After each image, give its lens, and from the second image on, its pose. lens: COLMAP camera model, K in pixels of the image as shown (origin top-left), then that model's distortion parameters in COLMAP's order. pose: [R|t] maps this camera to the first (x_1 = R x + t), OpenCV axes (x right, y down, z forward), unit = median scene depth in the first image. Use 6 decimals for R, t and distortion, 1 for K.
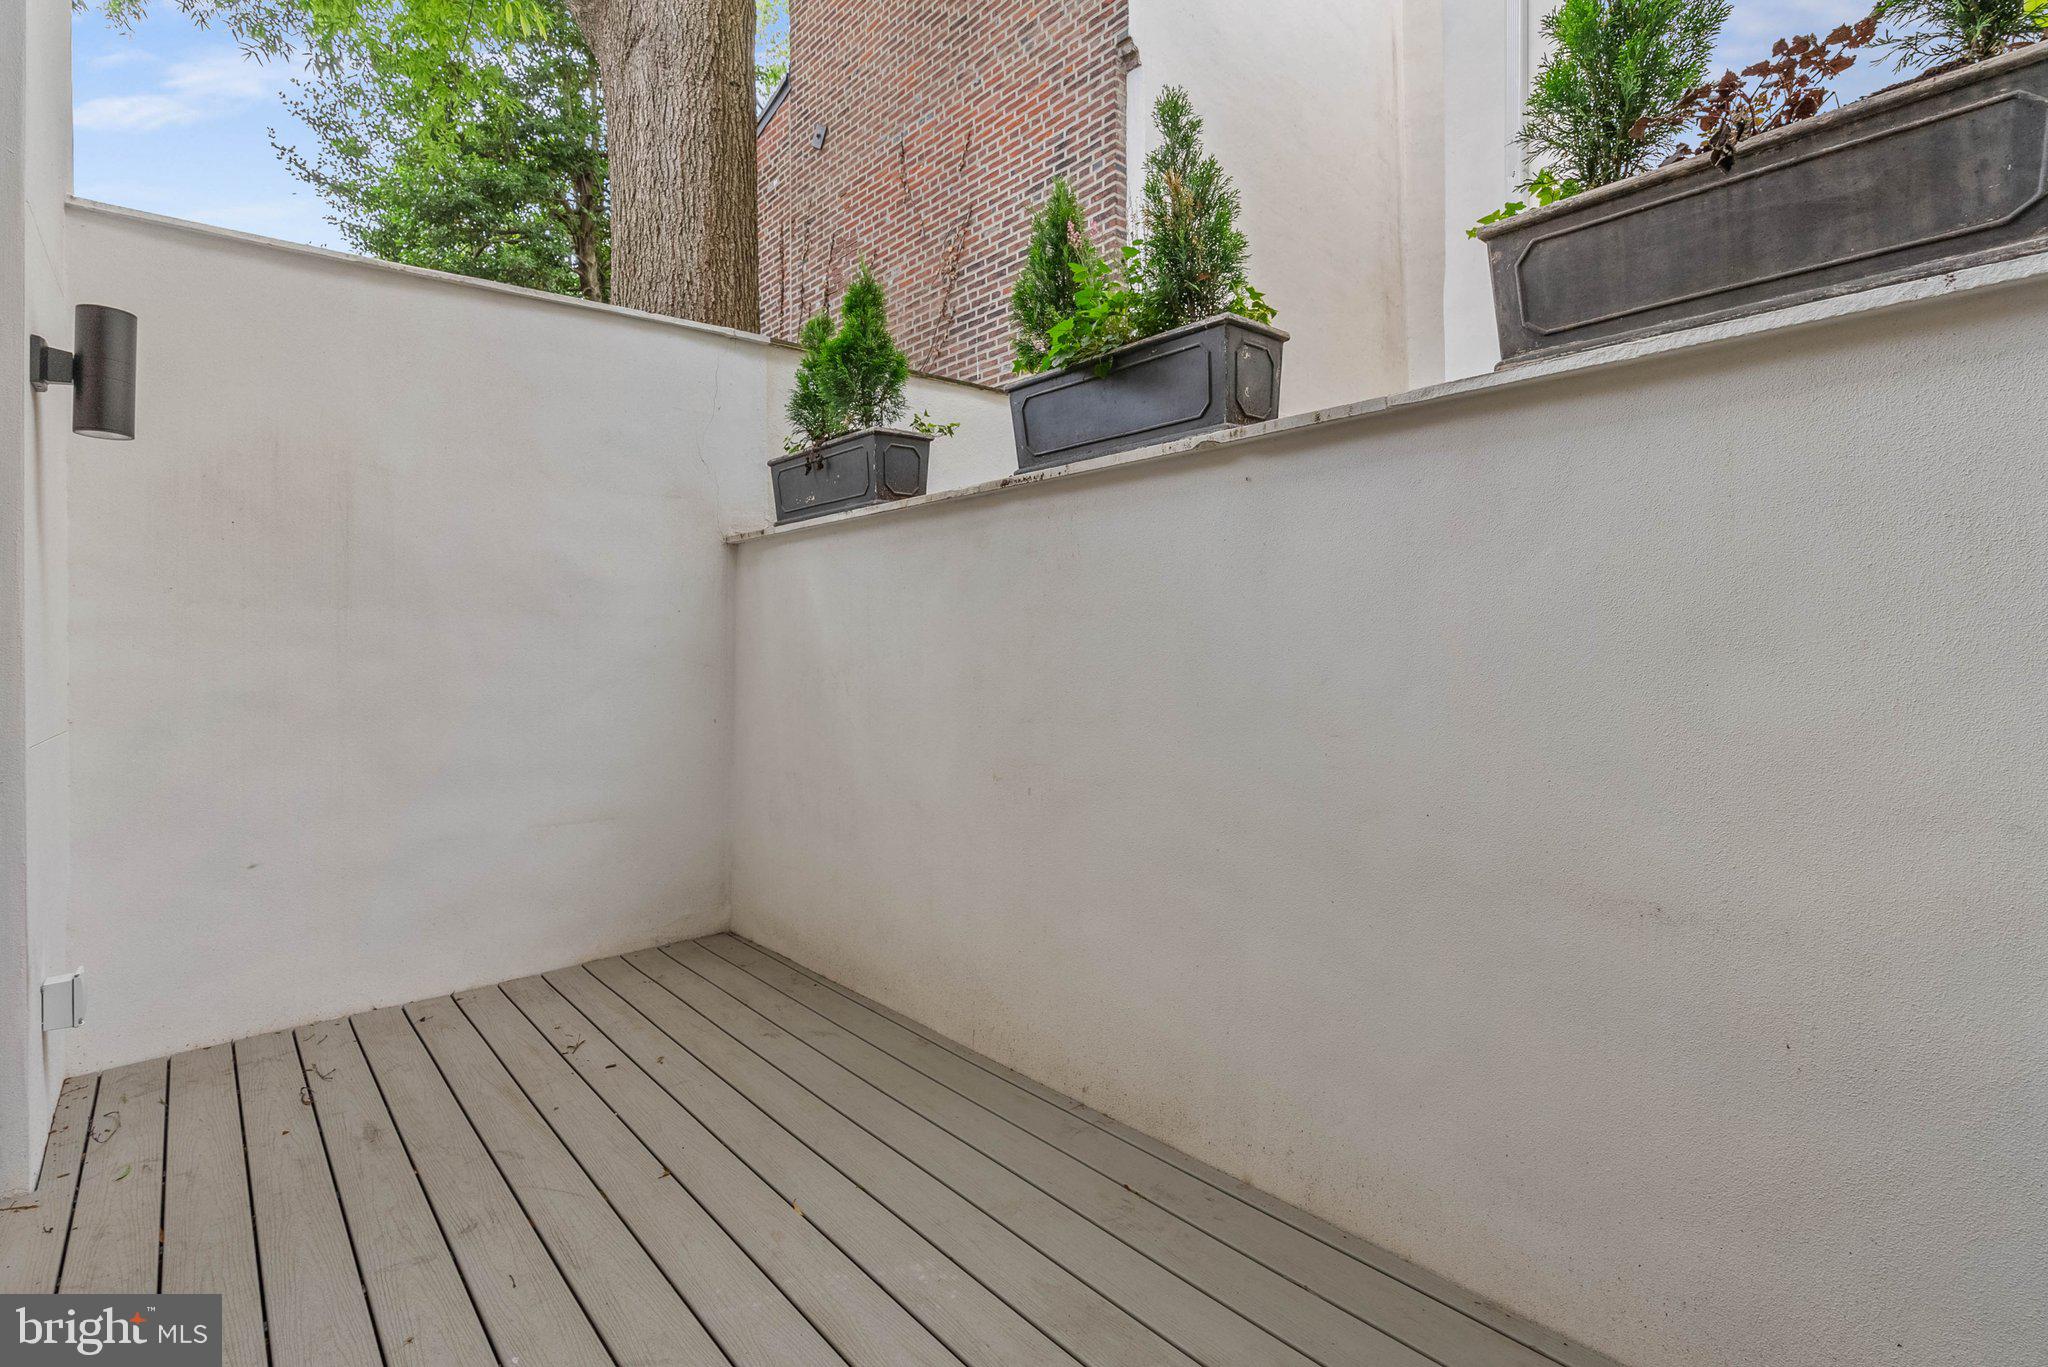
lens RADIAL K [[935.7, 0, 1068.6], [0, 935.7, 646.0], [0, 0, 1]] dist [-0.000296, 0.000023]
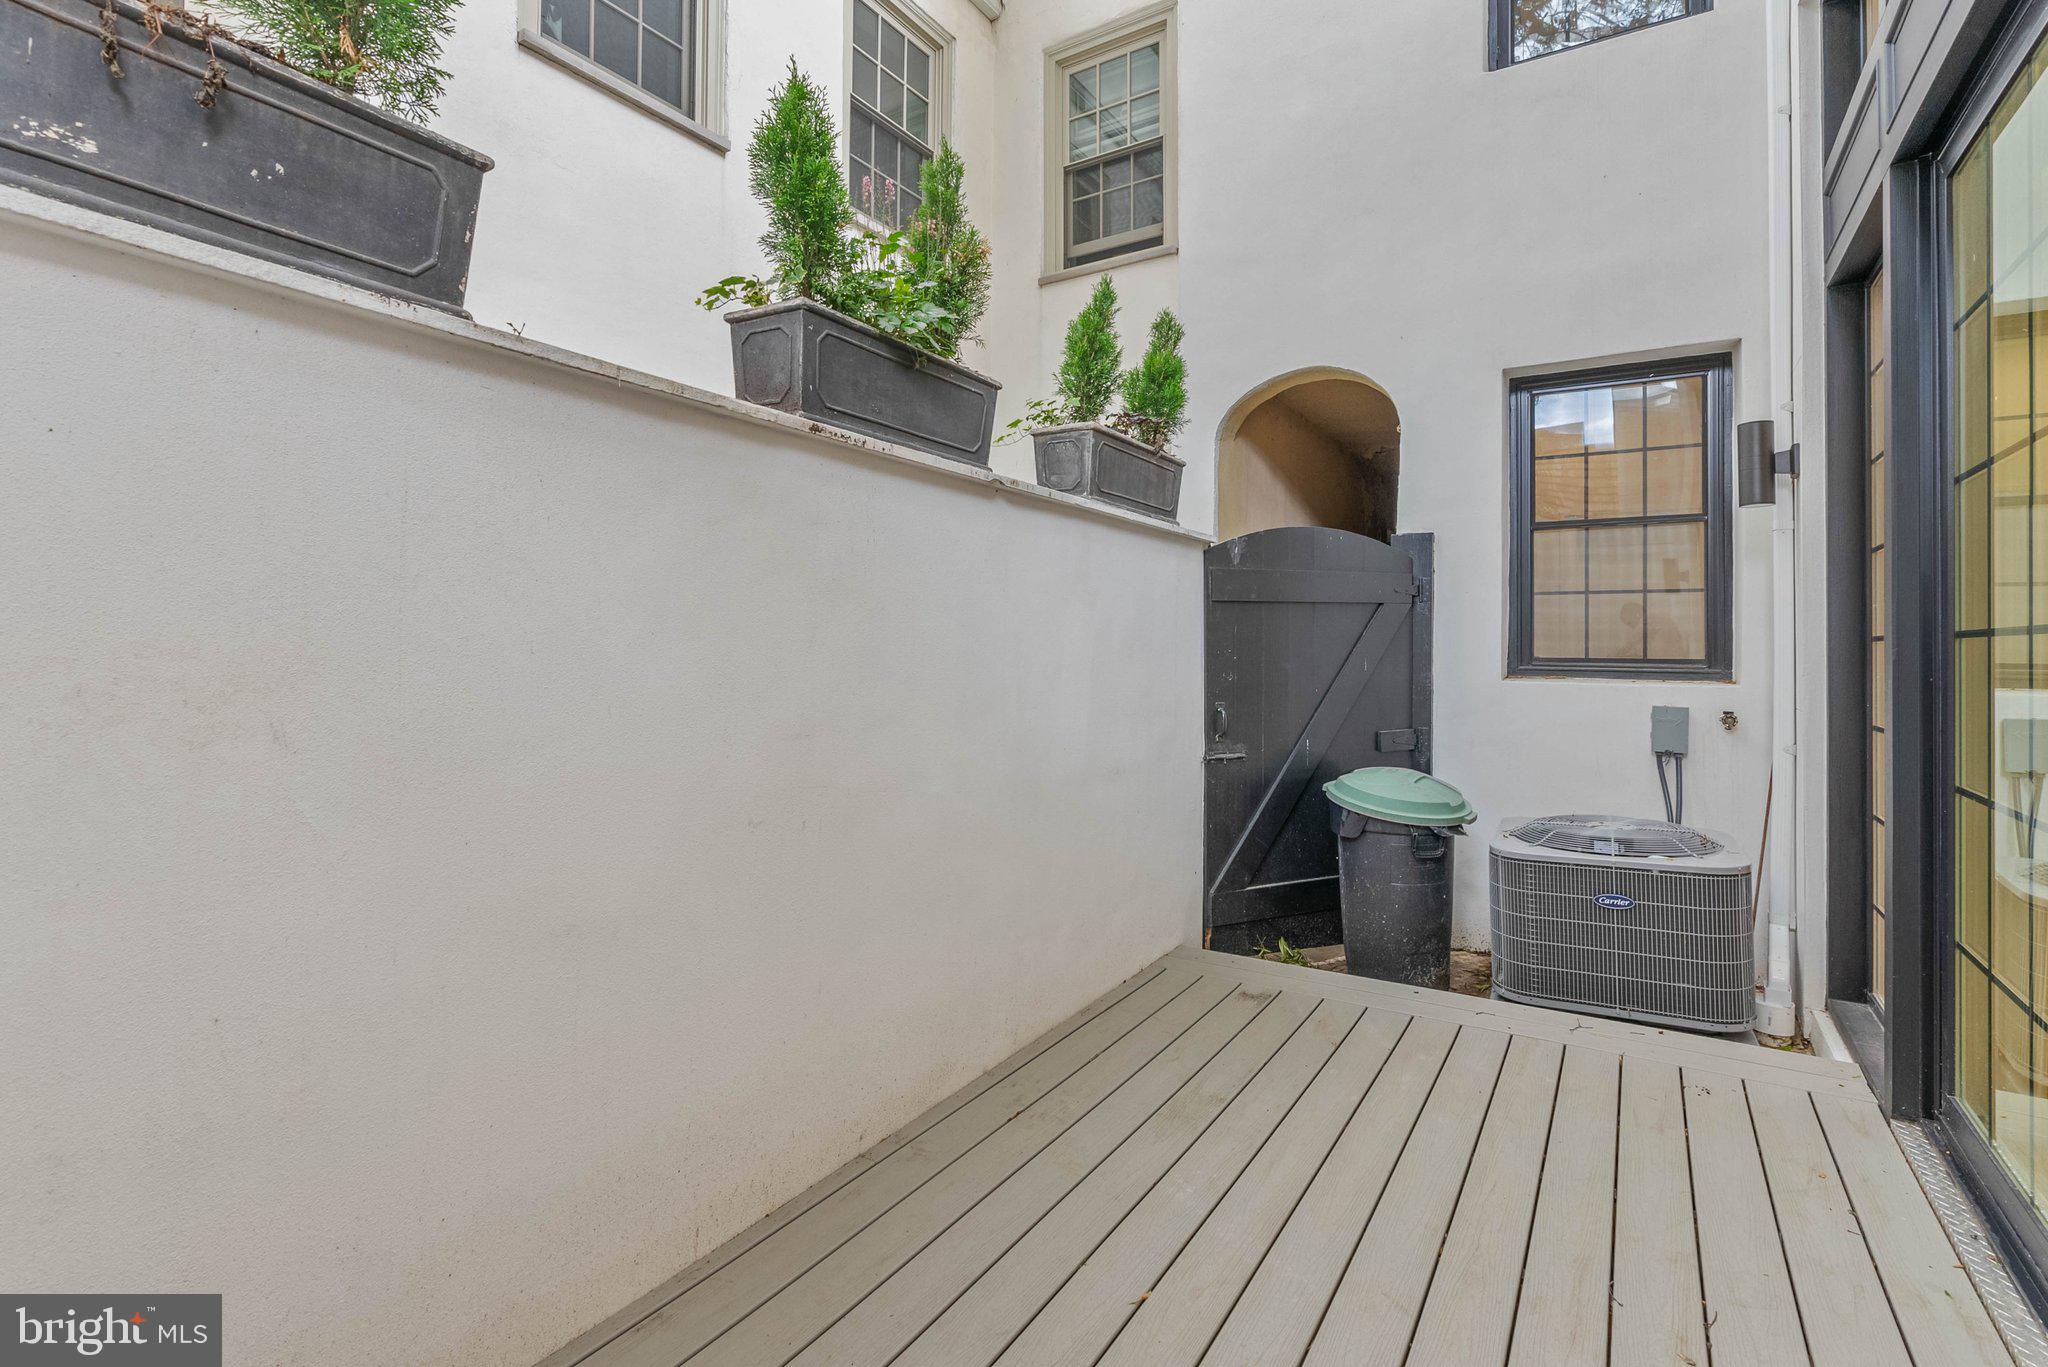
lens RADIAL K [[947.8, 0, 1025.7], [0, 947.8, 663.7], [0, 0, 1]] dist [0.001882, 0.000404]
pose [[-0.250821, -0.017056, 0.967883, -0.863402], [-0.040066, 0.999171, 0.007224, 0.002294], [-0.967204, -0.036967, -0.251296, 1.044041]]
